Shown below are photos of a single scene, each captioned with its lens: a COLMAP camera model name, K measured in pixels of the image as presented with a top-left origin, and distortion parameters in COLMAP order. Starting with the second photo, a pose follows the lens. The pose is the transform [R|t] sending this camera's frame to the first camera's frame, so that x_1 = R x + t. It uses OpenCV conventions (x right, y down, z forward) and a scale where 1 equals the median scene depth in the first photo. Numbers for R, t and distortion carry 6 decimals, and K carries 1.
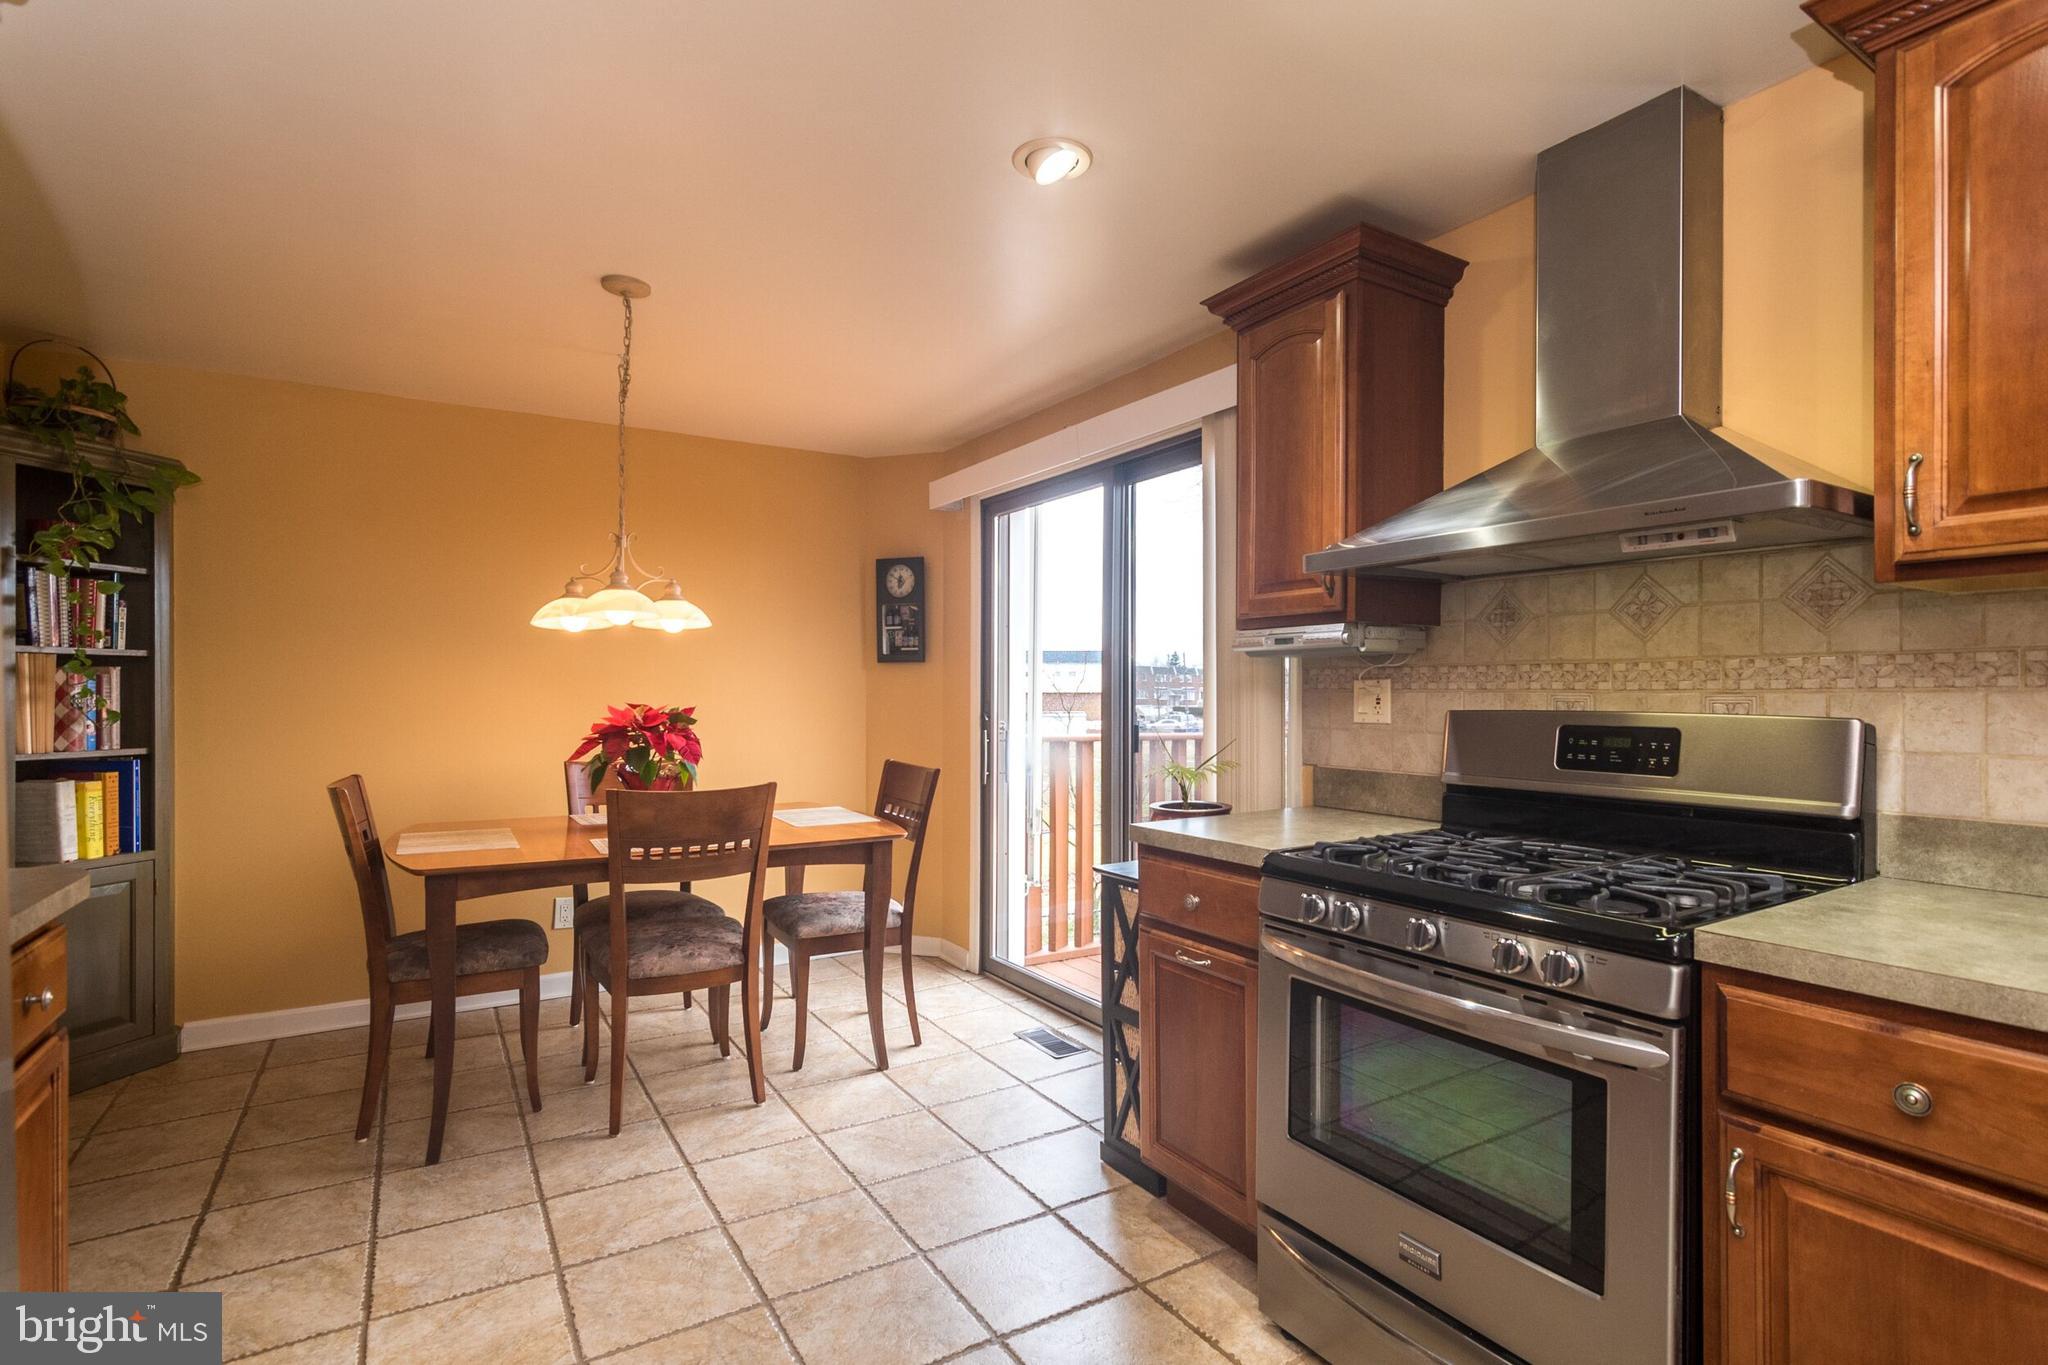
lens RADIAL K [[997.4, 0, 1011.7], [0, 997.4, 698.4], [0, 0, 1]] dist [-0.003385, 0.001939]
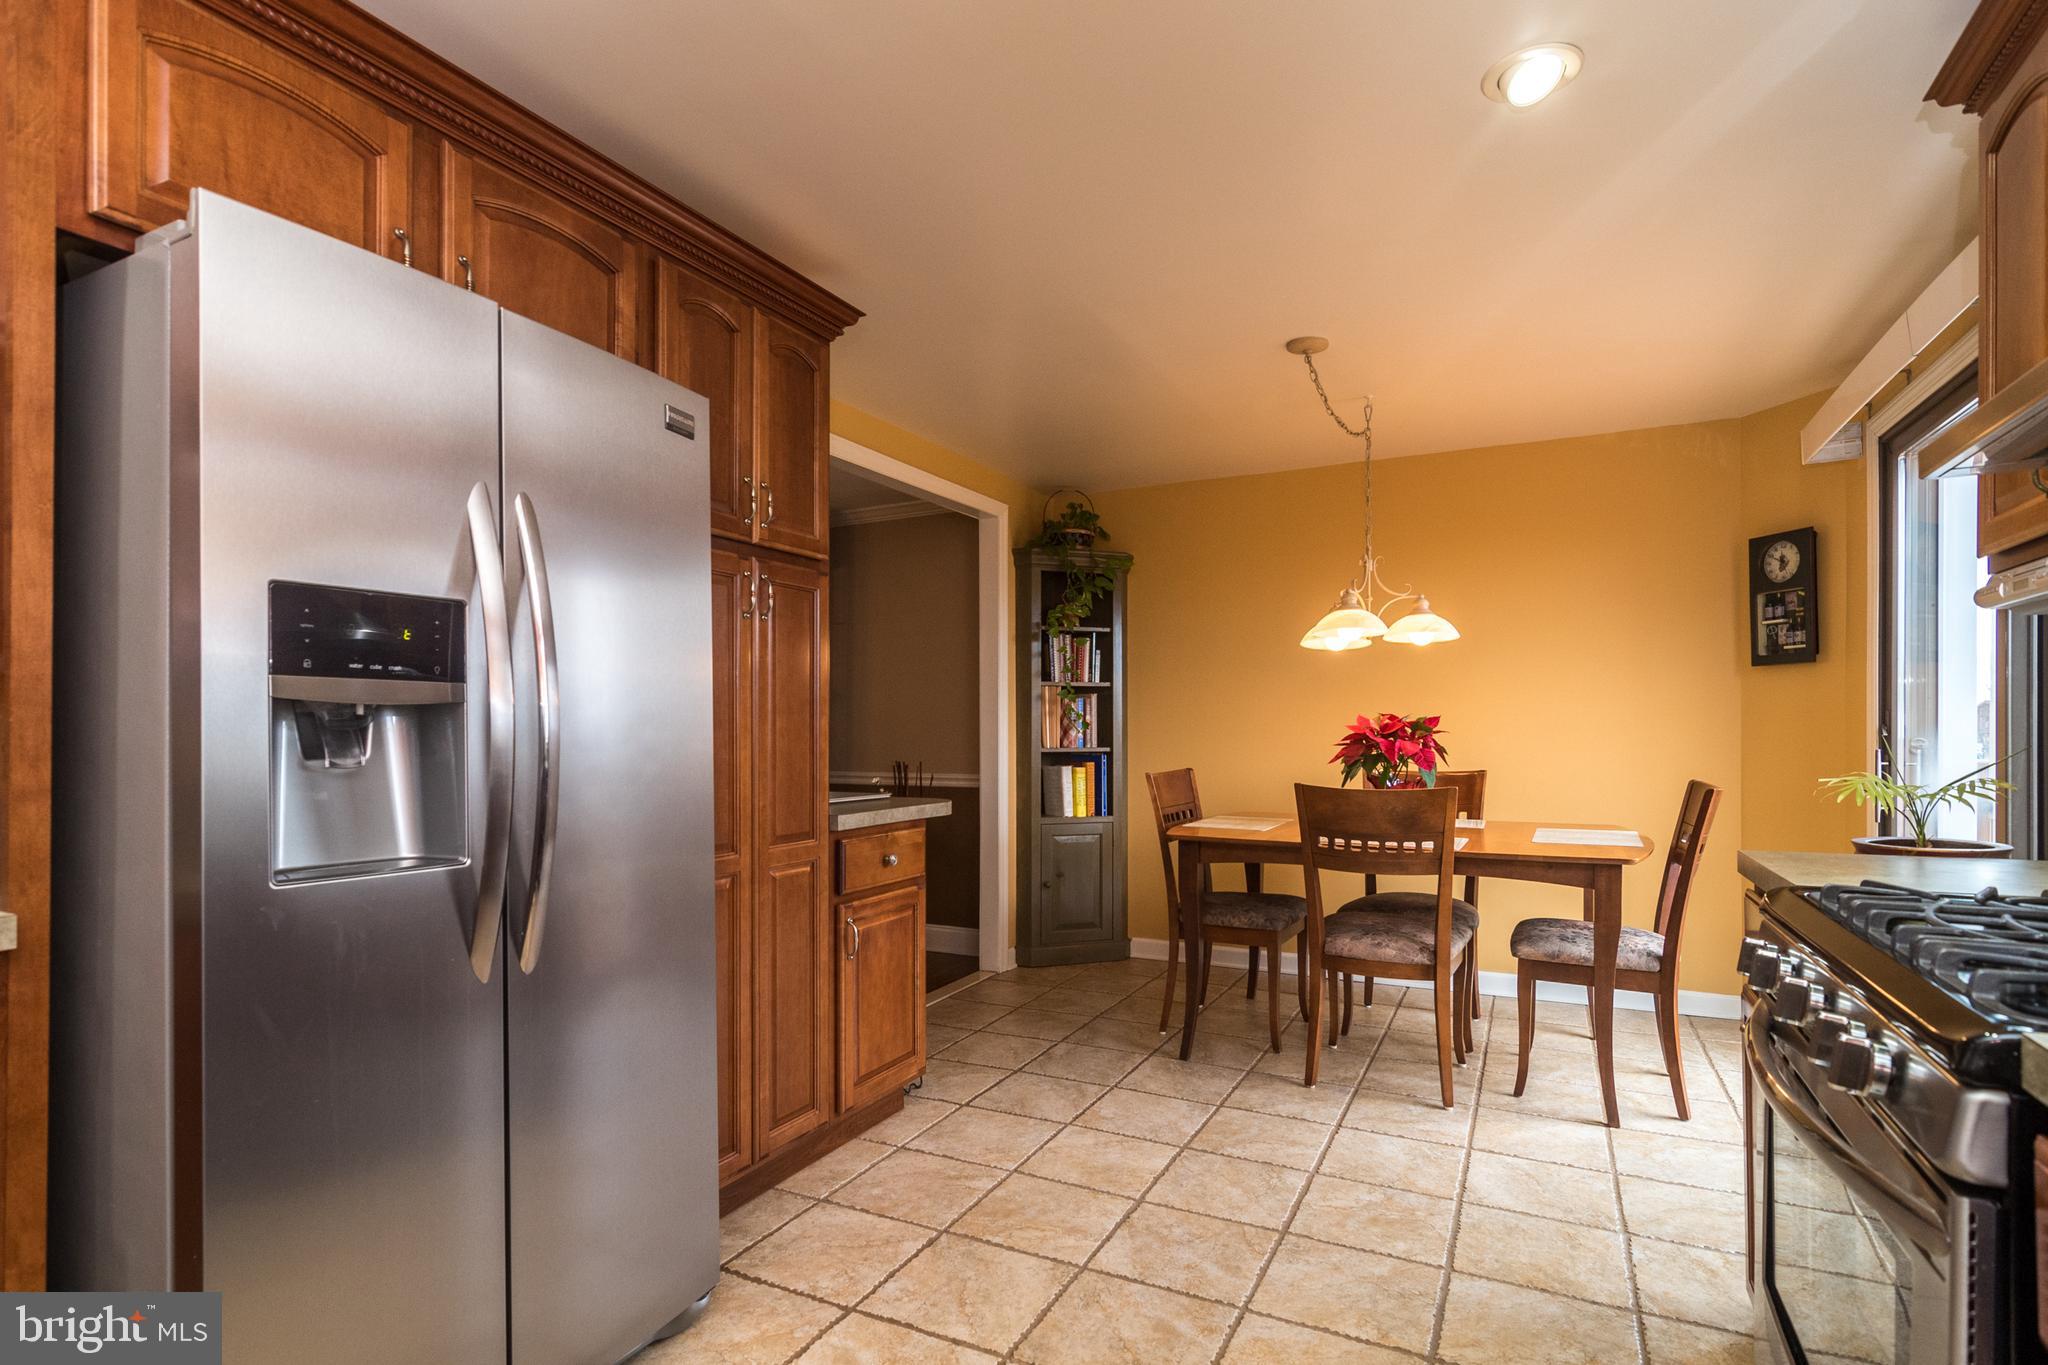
lens RADIAL K [[1016.9, 0, 1041.5], [0, 1016.9, 733.9], [0, 0, 1]] dist [-0.000702, 0.000226]
pose [[0.525867, 0.001051, -0.850566, 0.398393], [-0.002746, 0.999996, -0.000462, 0.031673], [0.850562, 0.002579, 0.525868, 0.112241]]
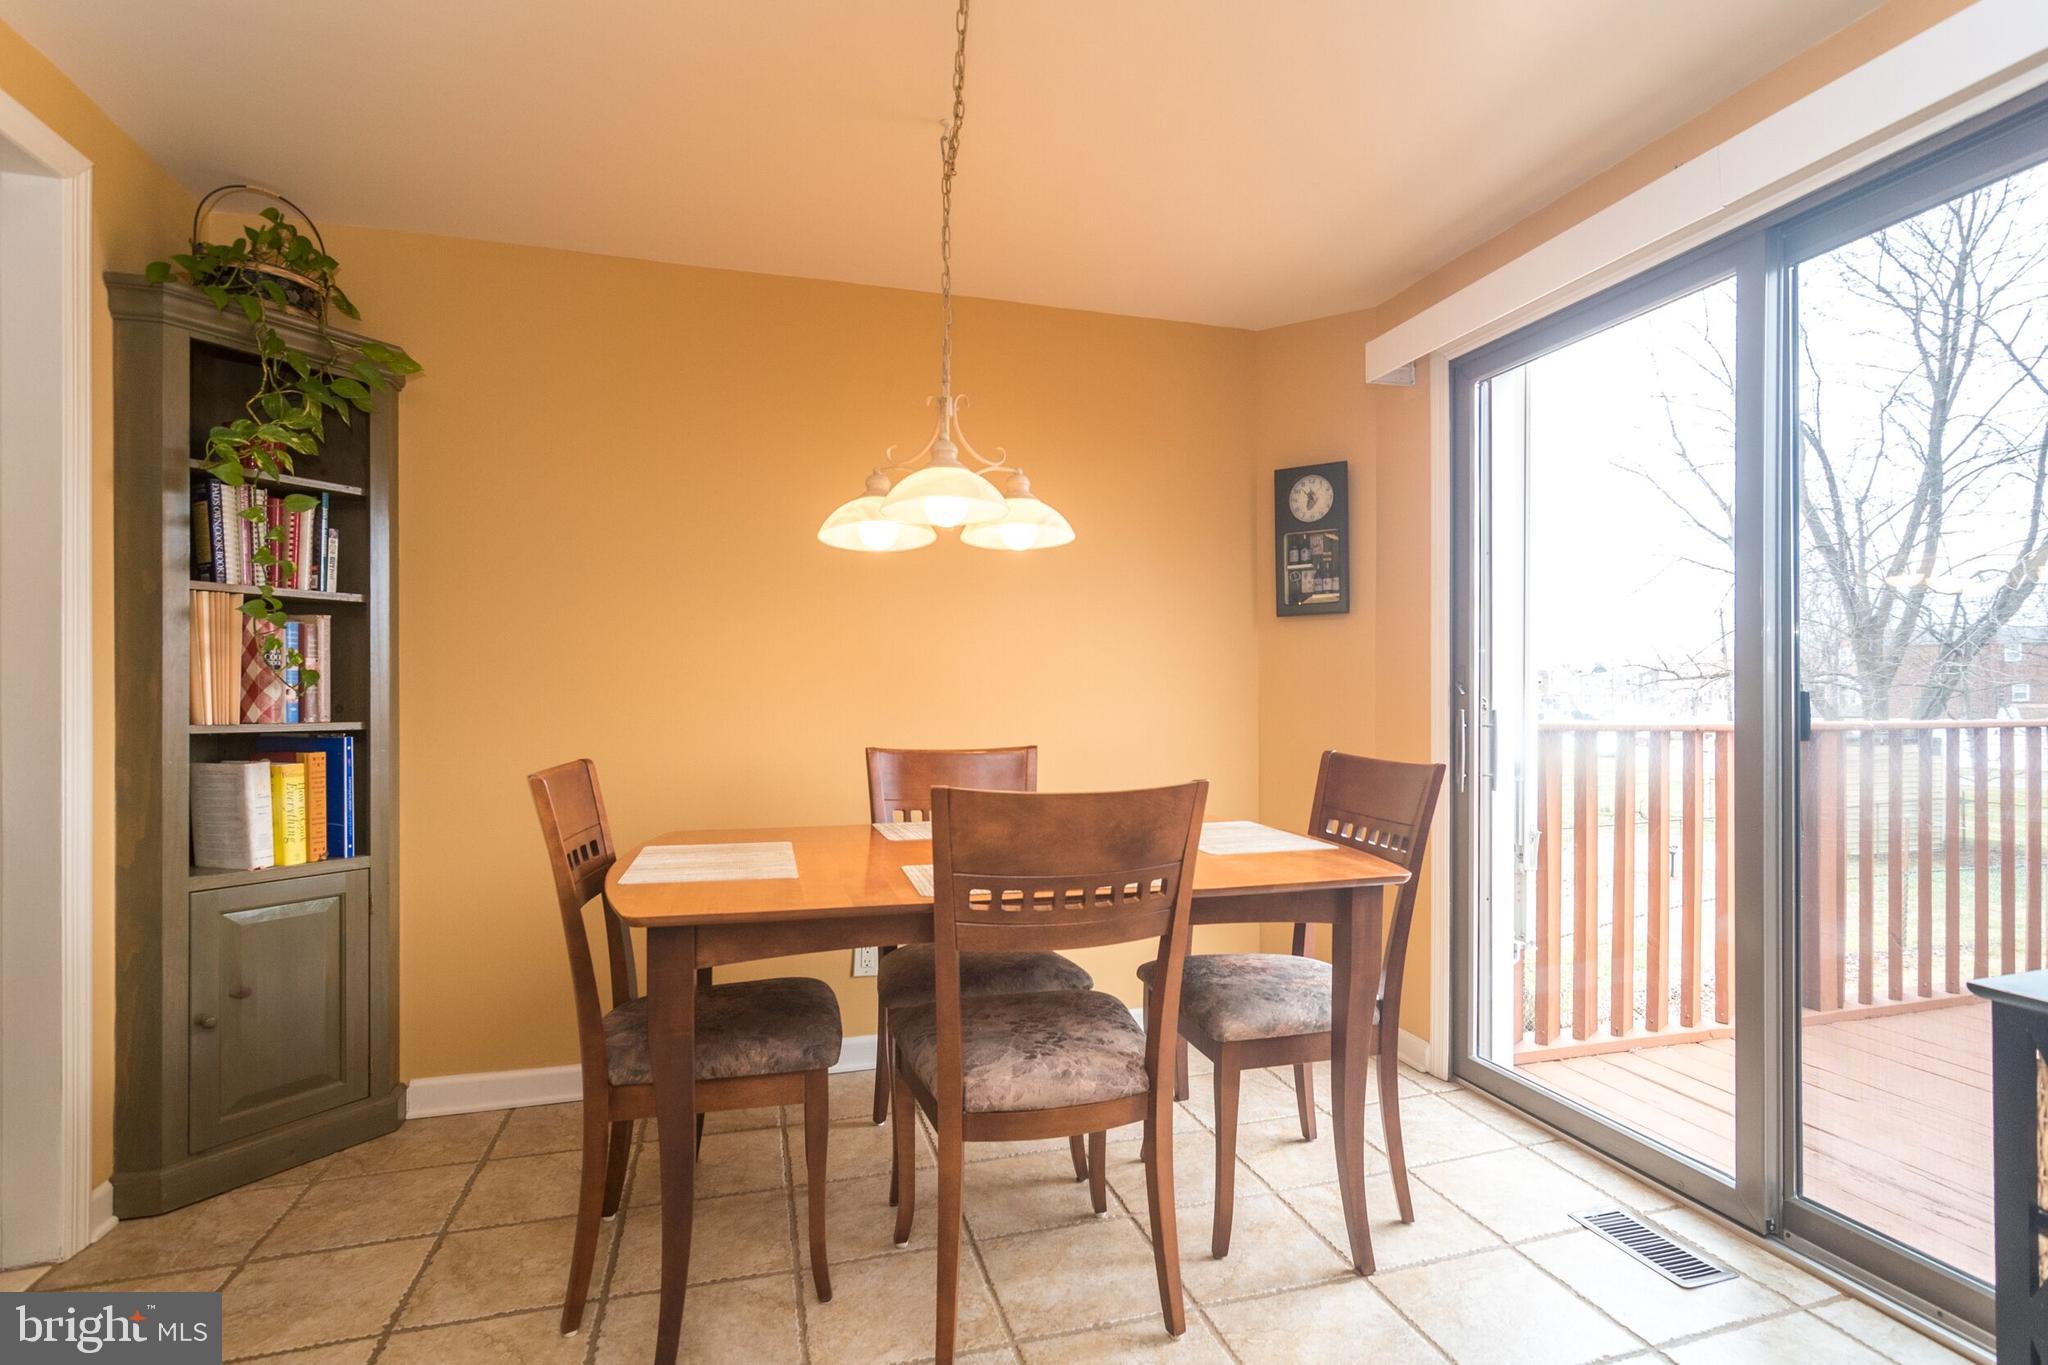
lens RADIAL K [[997.4, 0, 1028.4], [0, 997.4, 698.6], [0, 0, 1]] dist [-0.003385, 0.001939]
pose [[0.965608, -0.003912, -0.259971, -0.182109], [0.002152, 0.999973, -0.007054, 0.040322], [0.259992, 0.006252, 0.965591, 0.412233]]
